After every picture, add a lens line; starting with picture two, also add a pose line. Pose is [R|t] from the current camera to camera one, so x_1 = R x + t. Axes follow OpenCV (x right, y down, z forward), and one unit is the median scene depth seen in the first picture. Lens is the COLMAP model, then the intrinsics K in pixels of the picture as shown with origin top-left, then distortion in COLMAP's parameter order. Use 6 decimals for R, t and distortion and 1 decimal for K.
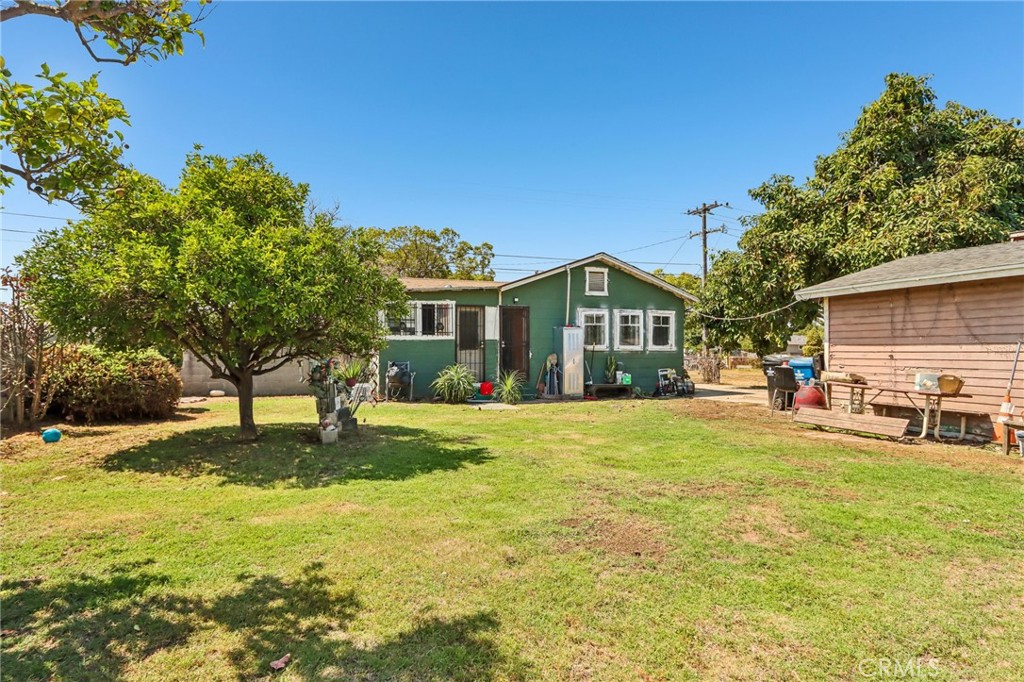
lens RADIAL K [[564.1, 0, 512.2], [0, 564.1, 341.8], [0, 0, 1]] dist [-0.003853, 0.001807]
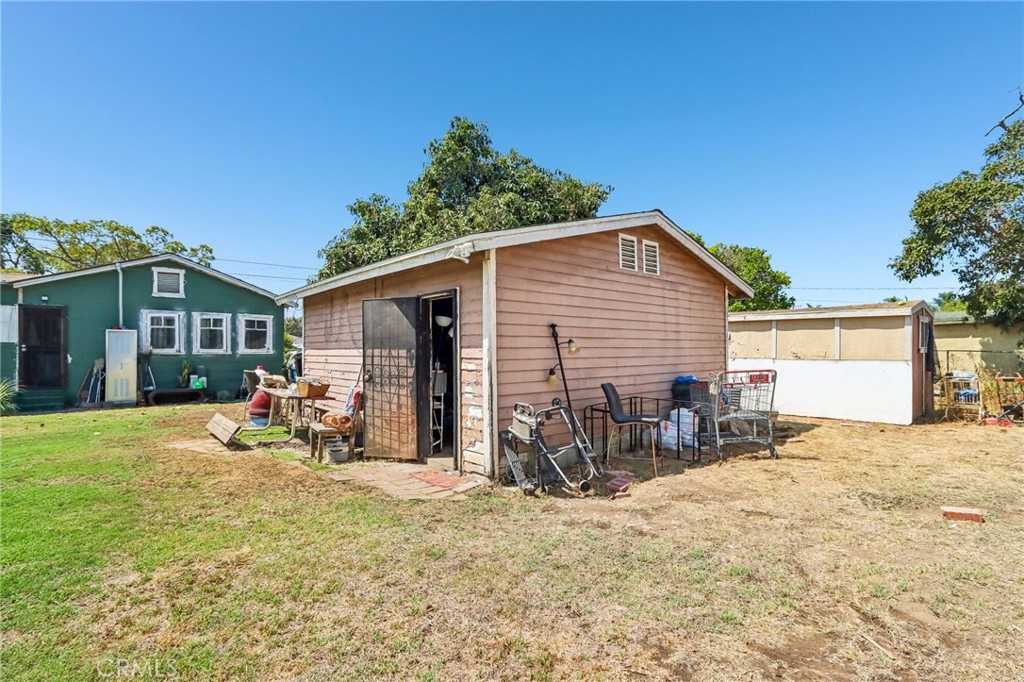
lens RADIAL K [[490.3, 0, 511.5], [0, 490.3, 348.8], [0, 0, 1]] dist [-0.005332, -0.000123]
pose [[0.933377, 0.000475, 0.358897, 0.415839], [-0.003144, 0.999972, 0.006851, -0.001362], [-0.358884, -0.007522, 0.933352, 0.008765]]
